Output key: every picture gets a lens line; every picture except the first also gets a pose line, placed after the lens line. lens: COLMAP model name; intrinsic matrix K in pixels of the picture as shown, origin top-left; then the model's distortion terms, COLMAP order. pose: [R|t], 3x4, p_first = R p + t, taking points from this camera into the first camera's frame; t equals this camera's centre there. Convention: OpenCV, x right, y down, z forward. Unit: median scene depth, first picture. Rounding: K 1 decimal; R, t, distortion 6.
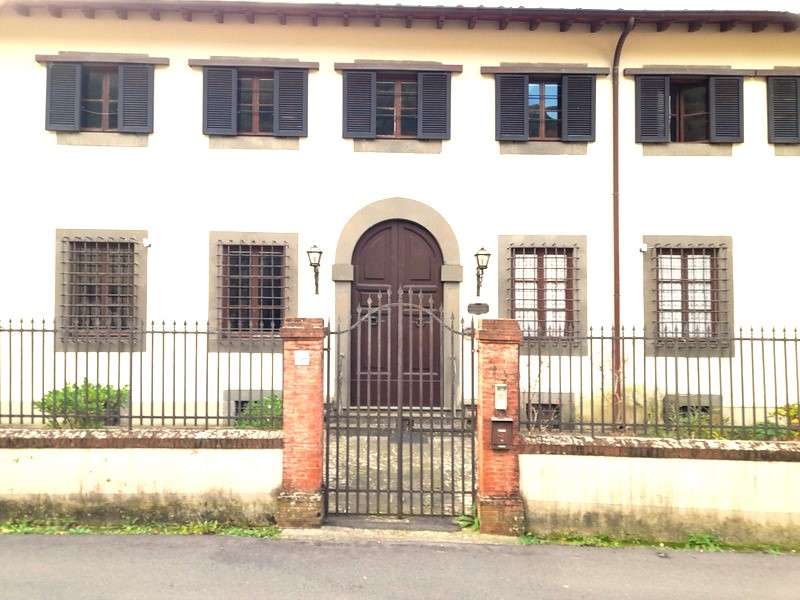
lens RADIAL K [[583.5, 0, 400.0], [0, 583.5, 300.0], [0, 0, 1]] dist [0.045626, -0.001494]
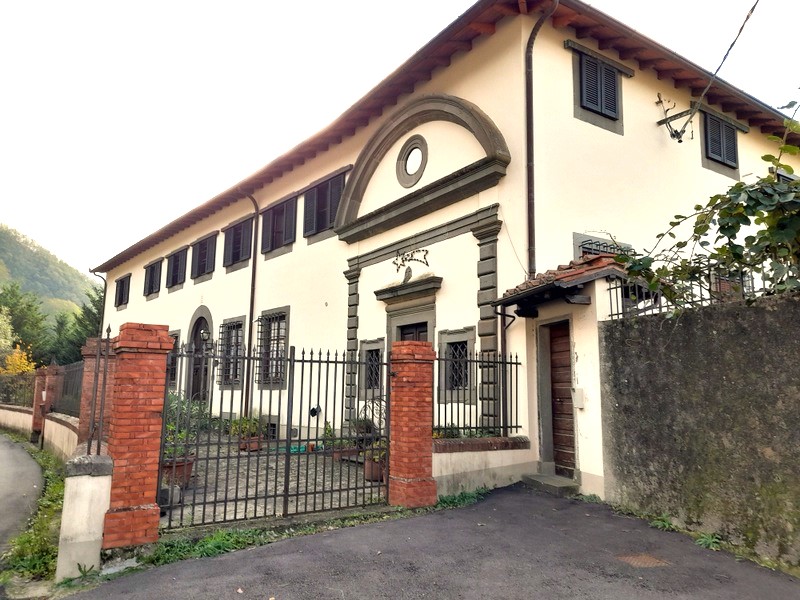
lens RADIAL K [[583.5, 0, 400.0], [0, 583.5, 300.0], [0, 0, 1]] dist [0.045626, -0.001494]
pose [[0.553076, -0.120072, -0.824433, 1.867638], [0.015782, 0.990892, -0.133729, 0.074122], [0.832981, 0.060951, 0.549934, 0.438931]]
